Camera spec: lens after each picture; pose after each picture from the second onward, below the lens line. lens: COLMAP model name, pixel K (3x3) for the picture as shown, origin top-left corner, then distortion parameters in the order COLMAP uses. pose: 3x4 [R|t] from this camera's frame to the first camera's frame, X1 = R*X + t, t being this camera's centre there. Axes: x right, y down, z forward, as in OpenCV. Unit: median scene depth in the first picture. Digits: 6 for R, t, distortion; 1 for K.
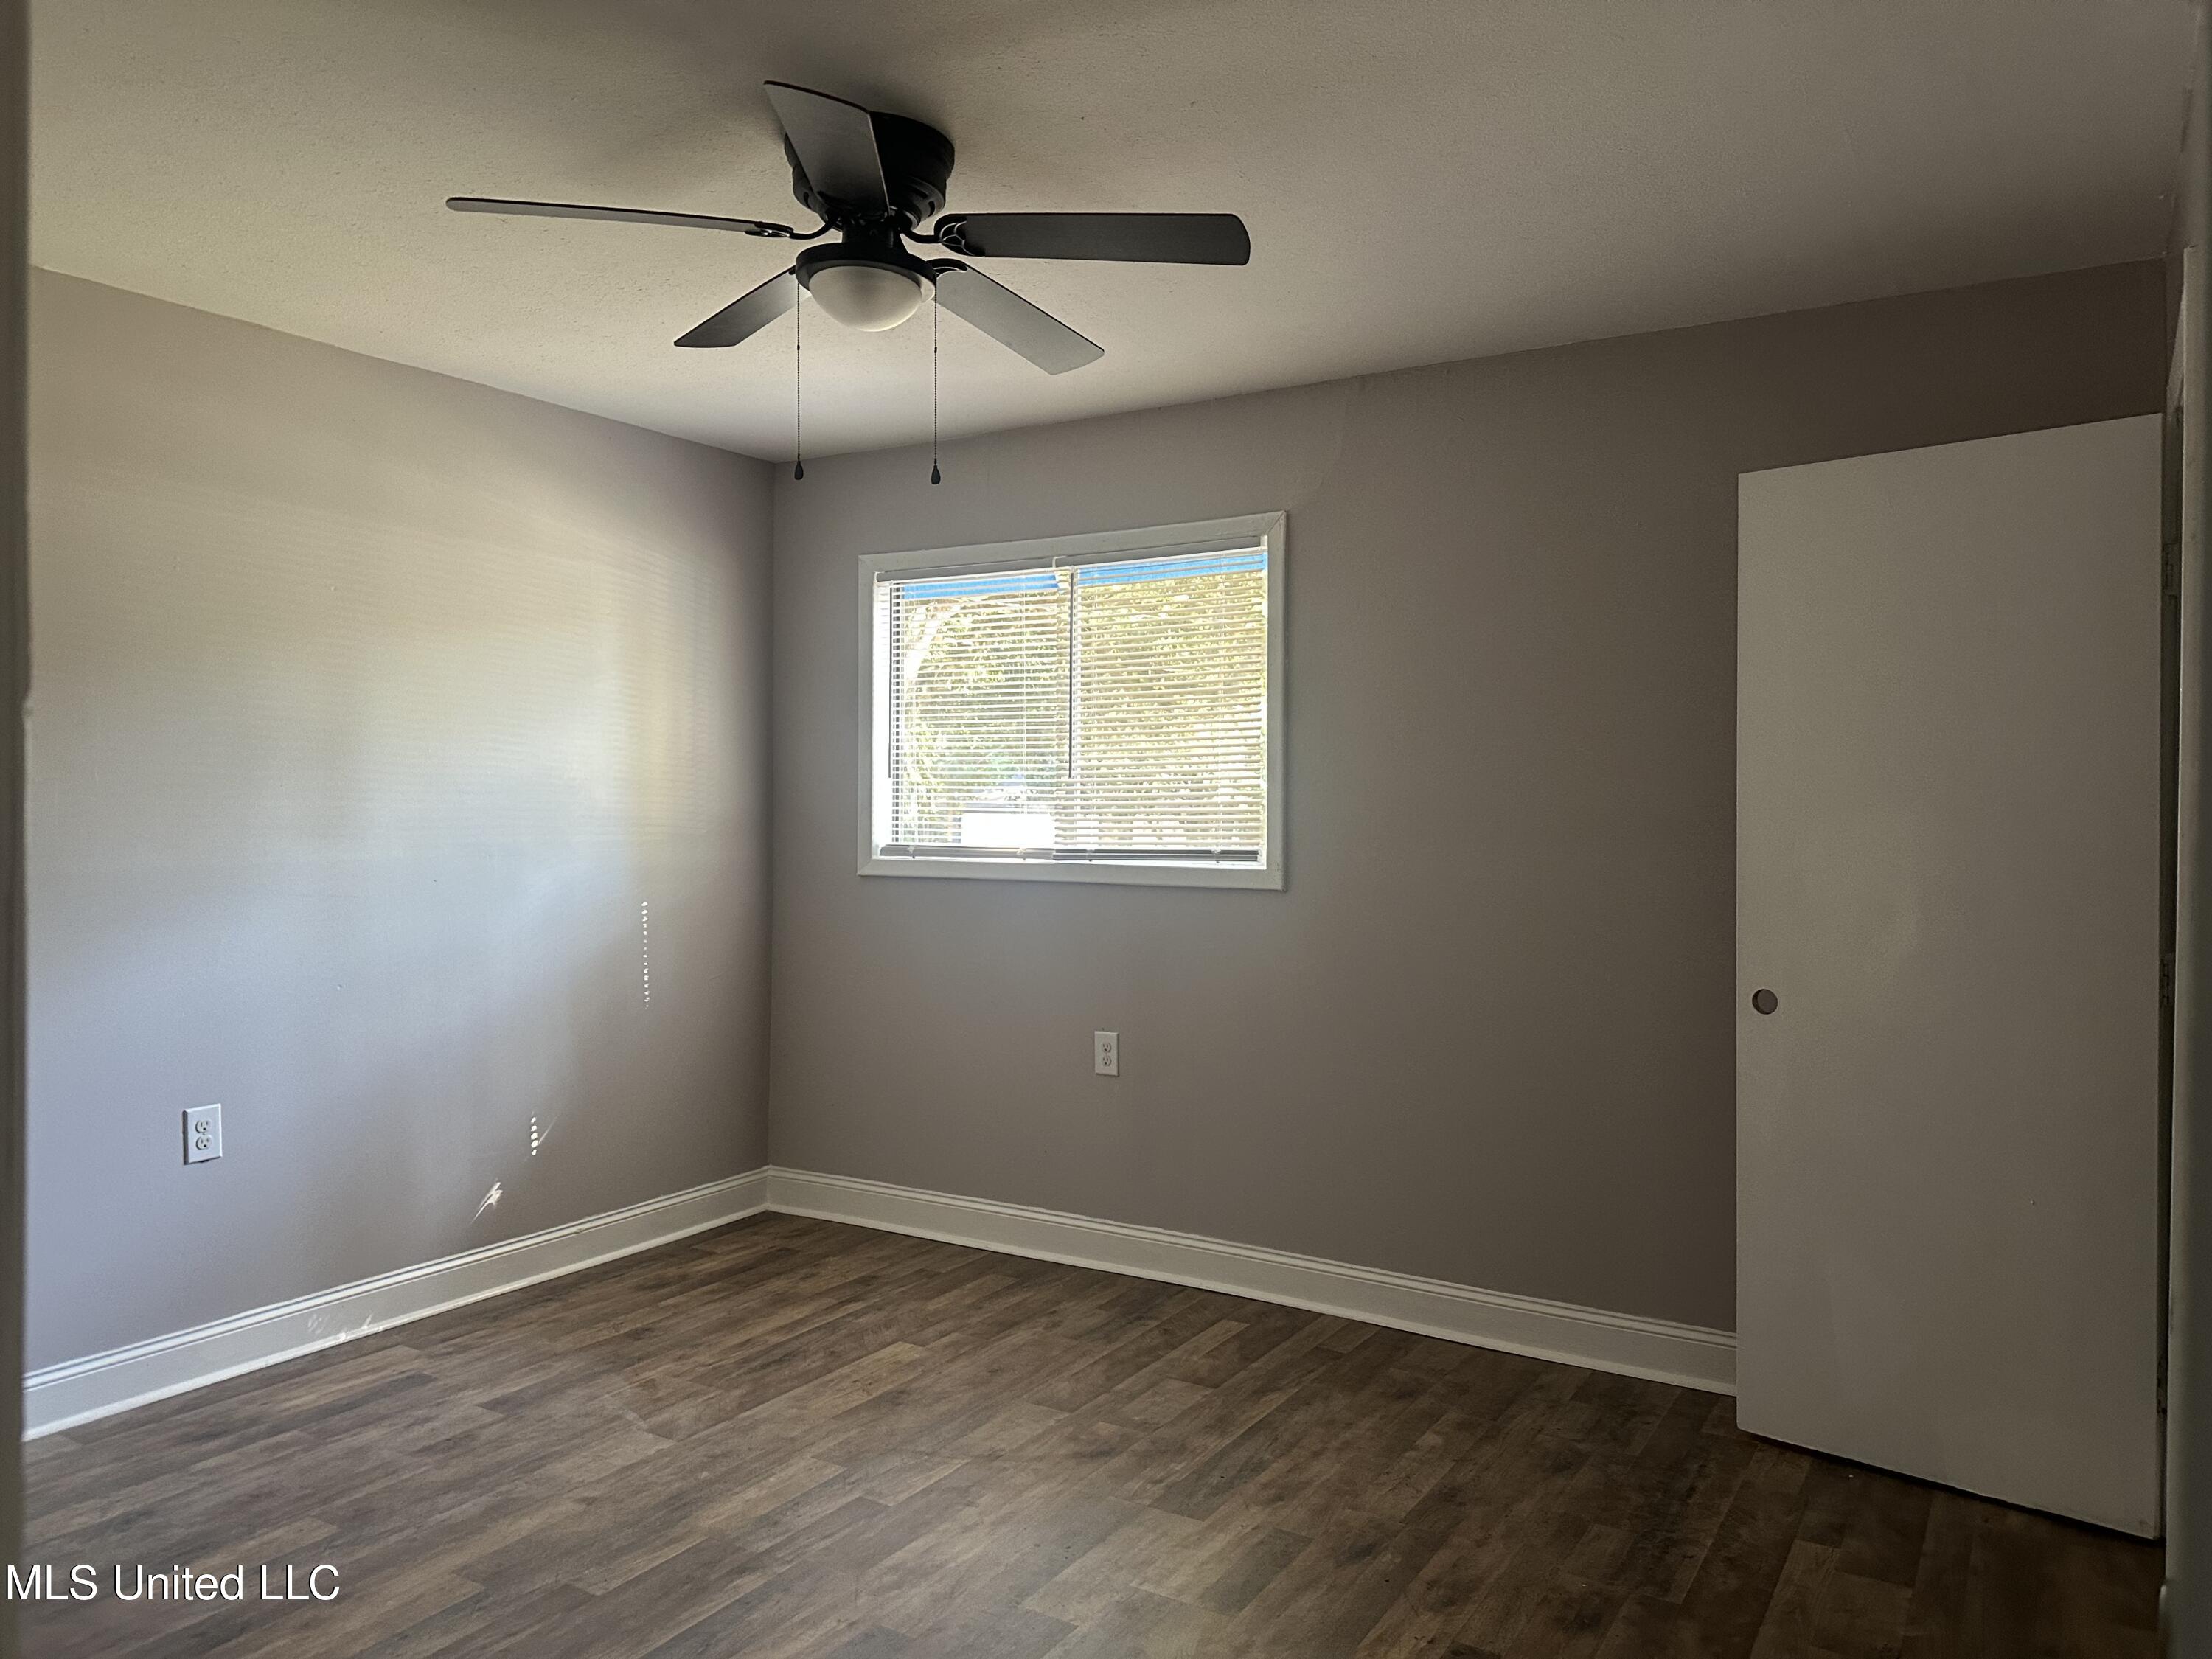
lens RADIAL K [[1564.1, 0, 1125.6], [0, 1564.1, 815.4], [0, 0, 1]] dist [0.039516, -0.049764]
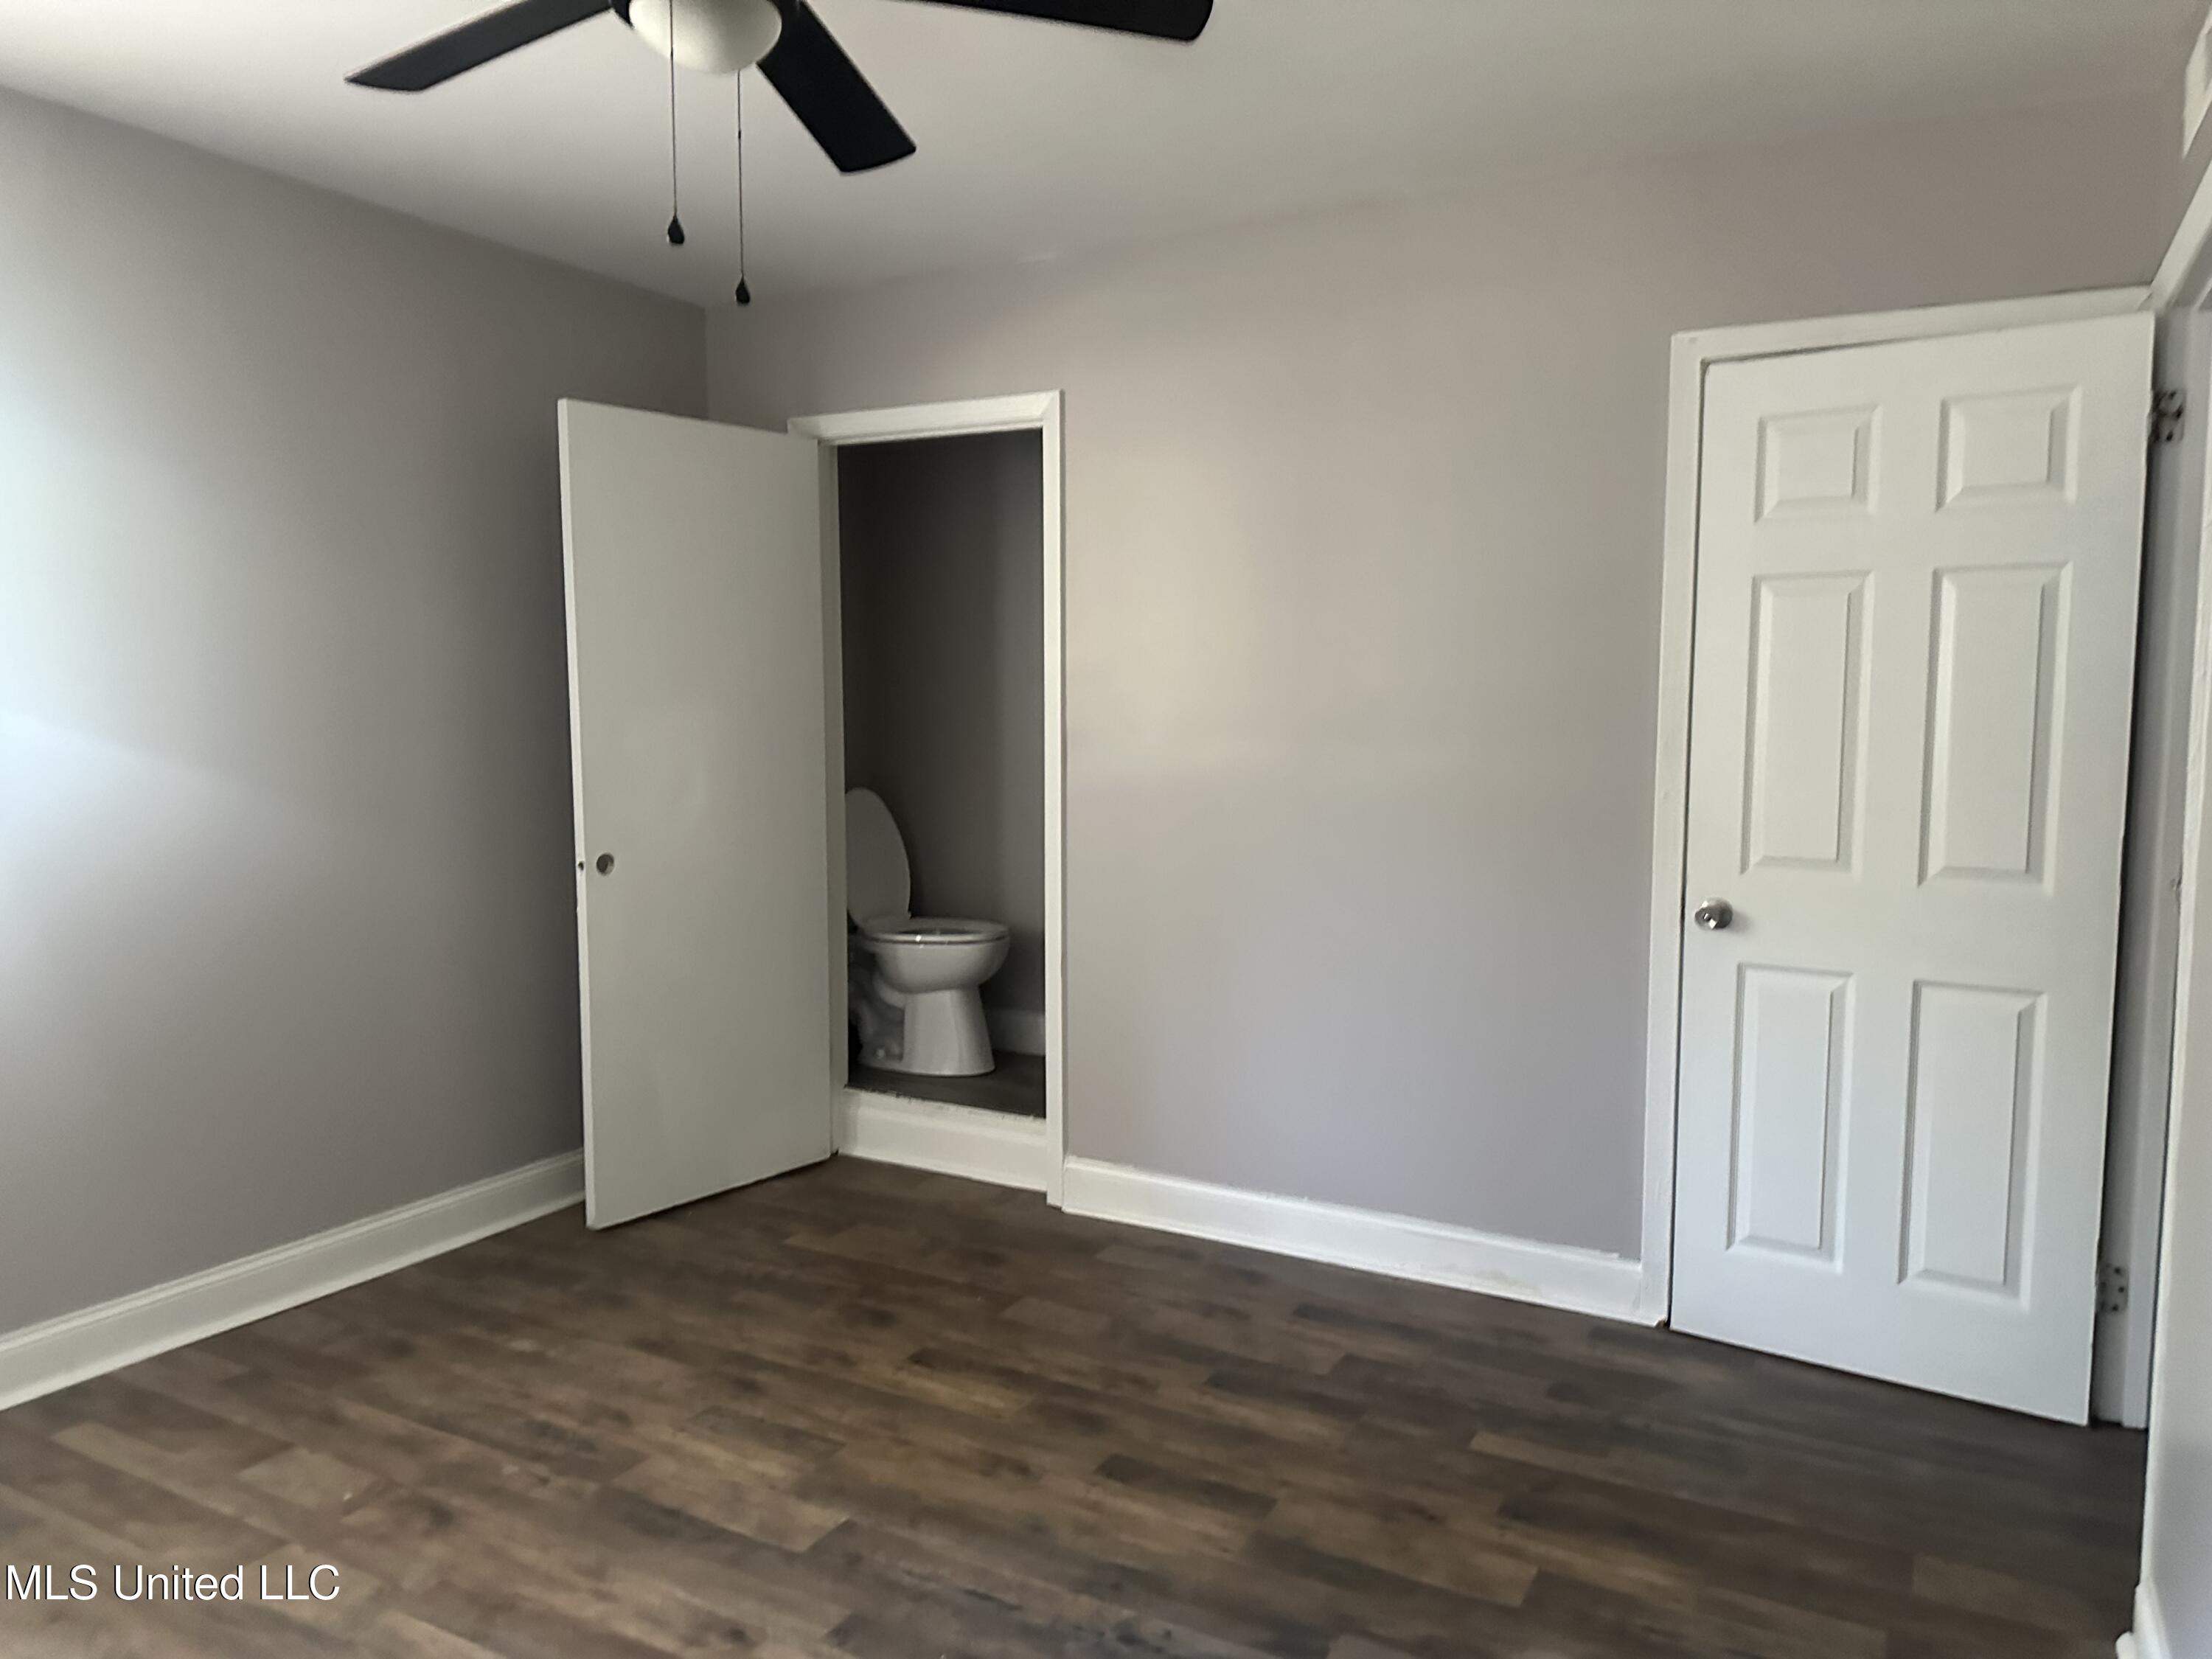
lens RADIAL K [[1563.7, 0, 1102.4], [0, 1563.7, 820.6], [0, 0, 1]] dist [0.036244, -0.051179]
pose [[-0.044654, -0.088508, 0.995074, -0.760102], [0.008126, 0.996003, 0.088955, -0.016339], [-0.998969, 0.012059, -0.043757, 0.660401]]
